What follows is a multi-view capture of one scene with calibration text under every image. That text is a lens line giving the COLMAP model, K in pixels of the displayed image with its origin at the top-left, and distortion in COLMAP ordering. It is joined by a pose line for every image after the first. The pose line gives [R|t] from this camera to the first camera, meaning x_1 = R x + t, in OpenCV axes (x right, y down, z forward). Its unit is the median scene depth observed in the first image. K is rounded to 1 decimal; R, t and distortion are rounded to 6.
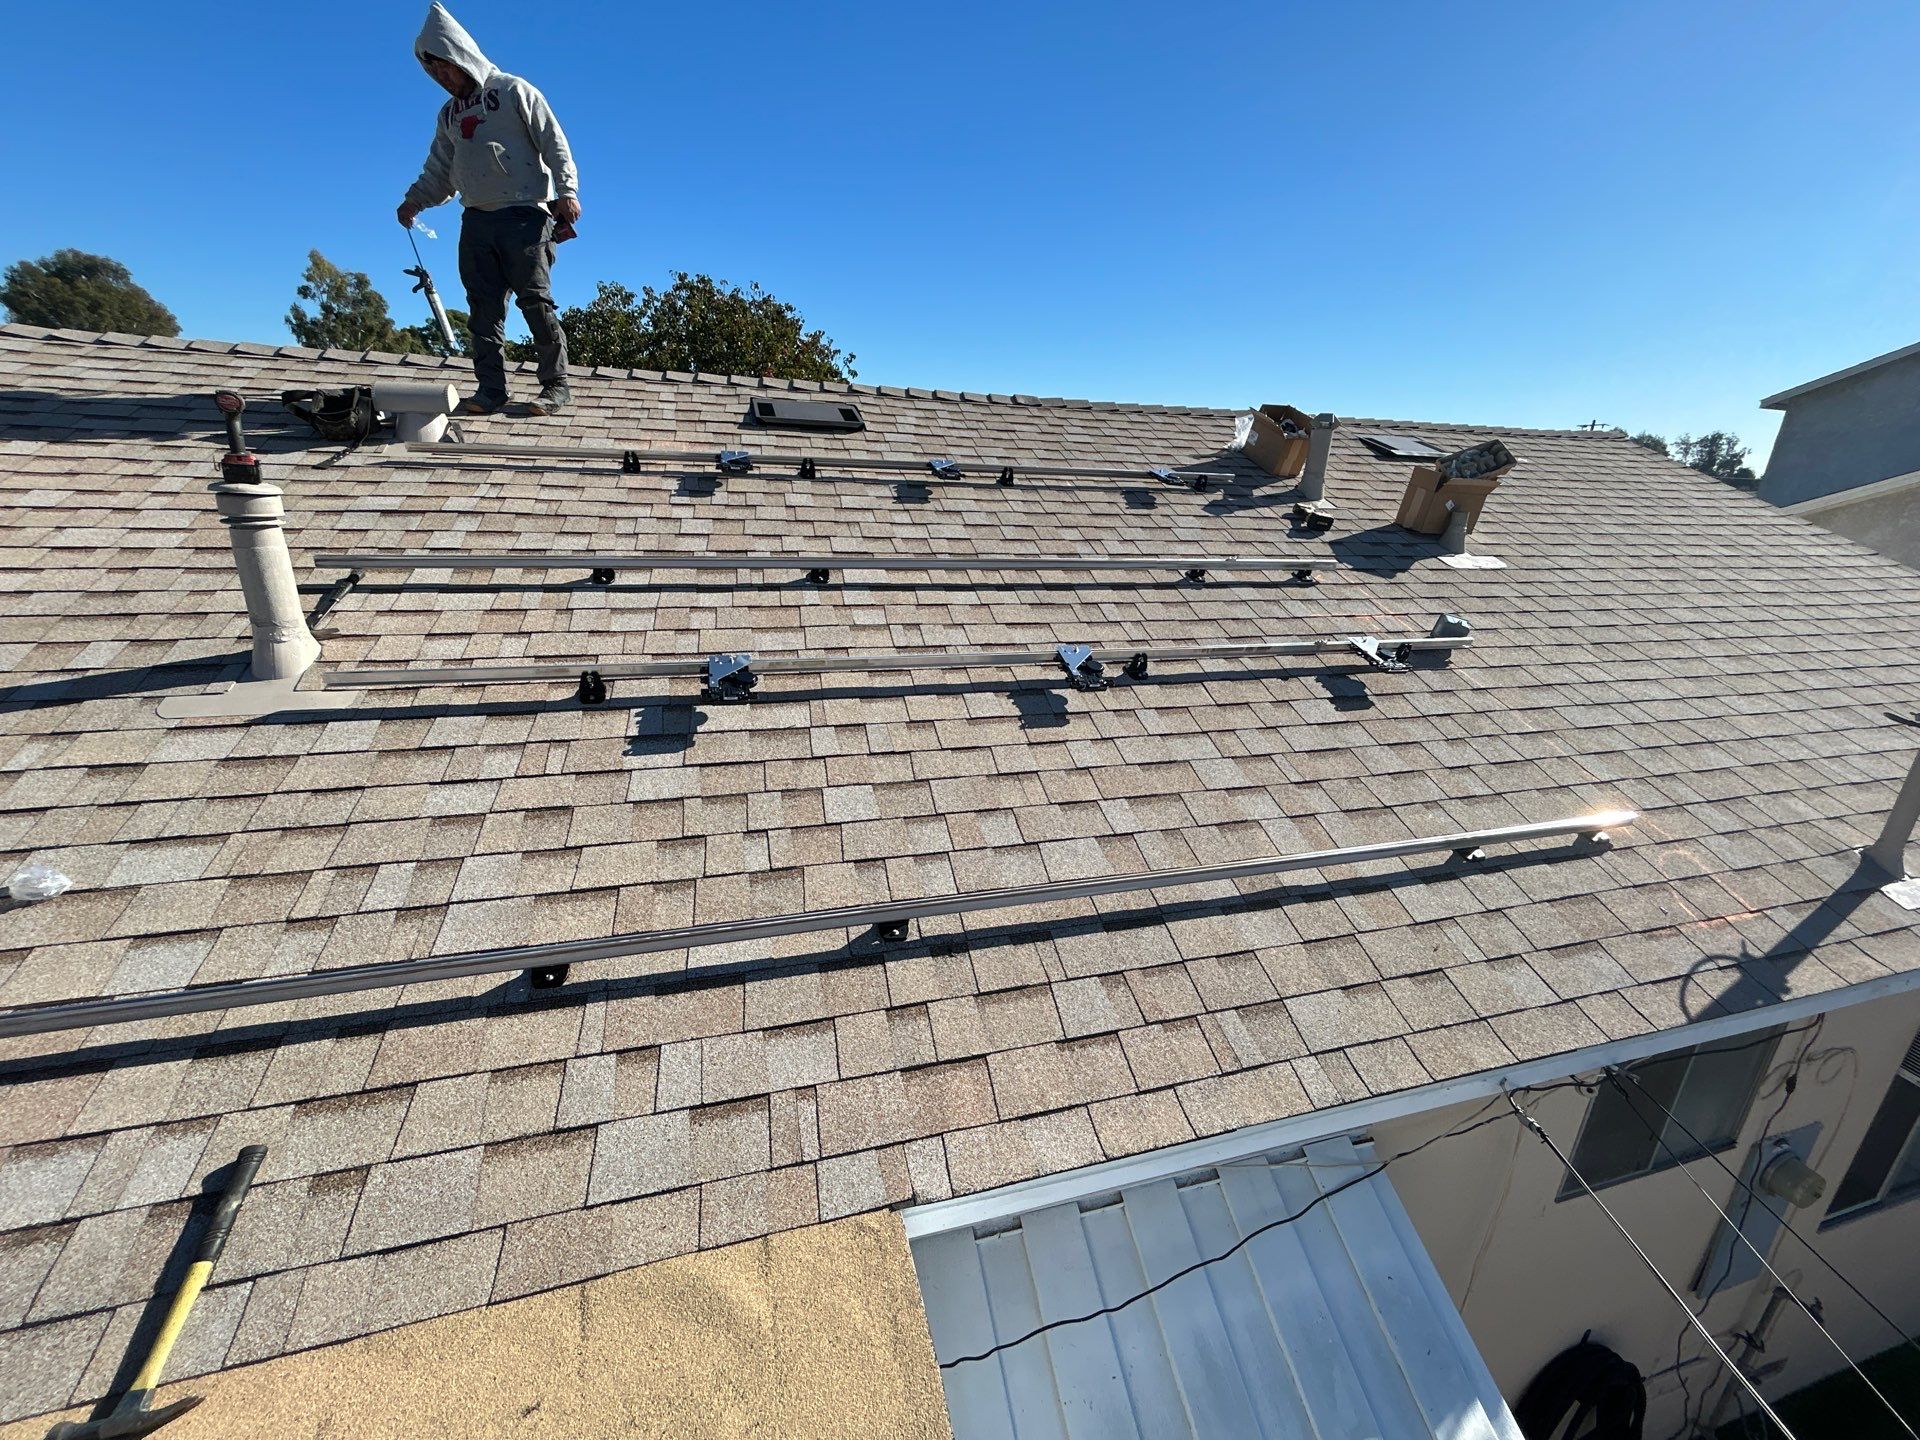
lens RADIAL K [[775.2, 0, 955.6], [0, 775.2, 713.5], [0, 0, 1]] dist [0.000916, 0.000303]
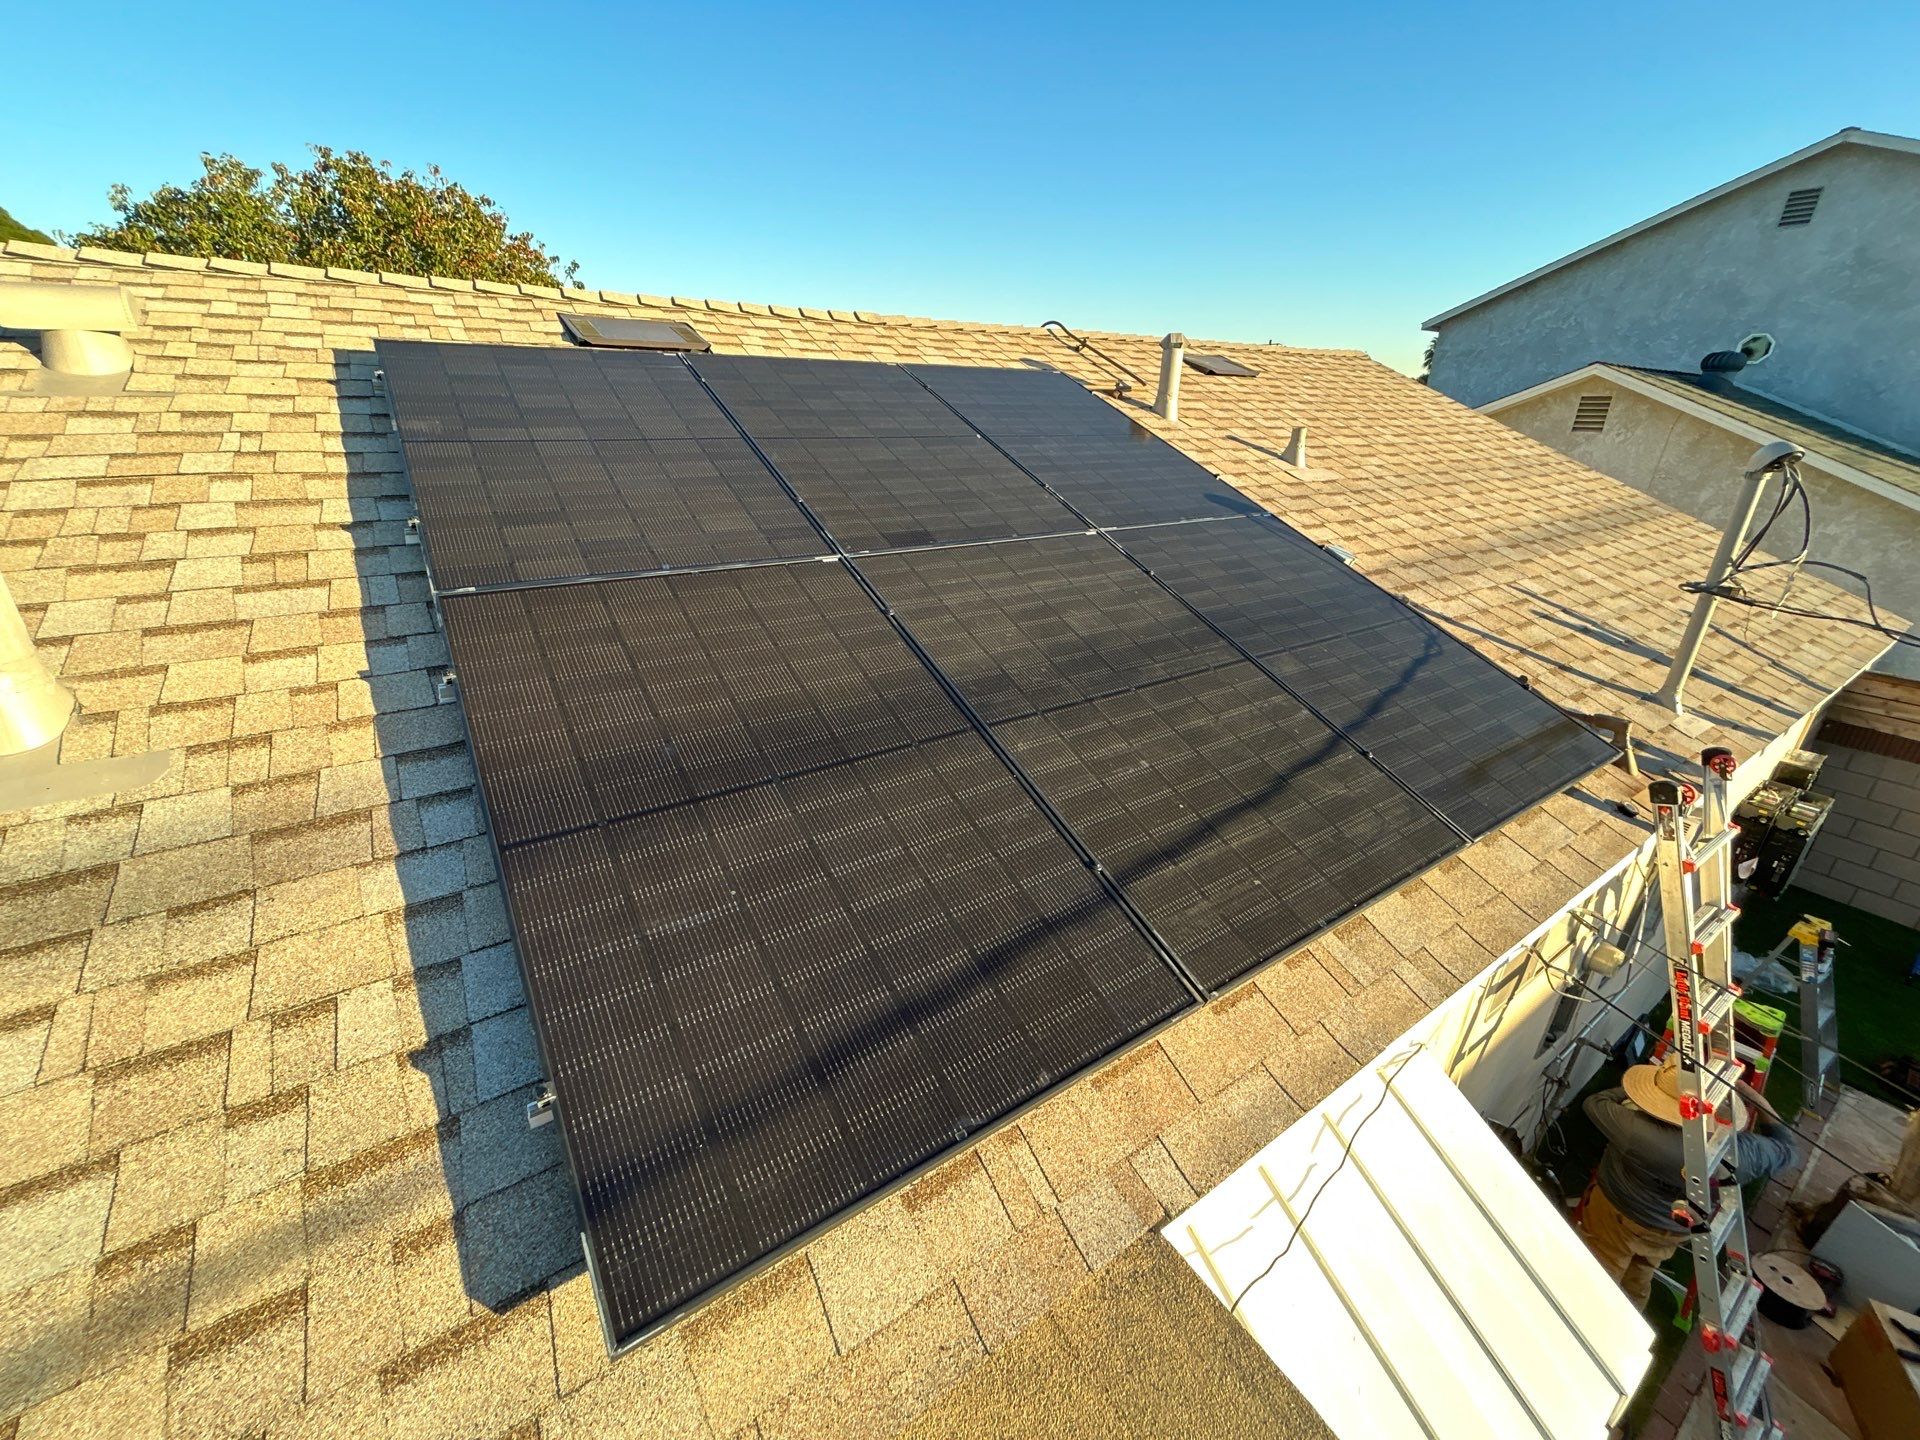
lens RADIAL K [[775.2, 0, 958.0], [0, 775.2, 717.8], [0, 0, 1]] dist [0.000916, 0.000303]
pose [[0.950742, -0.136855, 0.278139, -0.253367], [0.111302, 0.988144, 0.105748, -0.045688], [-0.289313, -0.069581, 0.954702, 0.125303]]
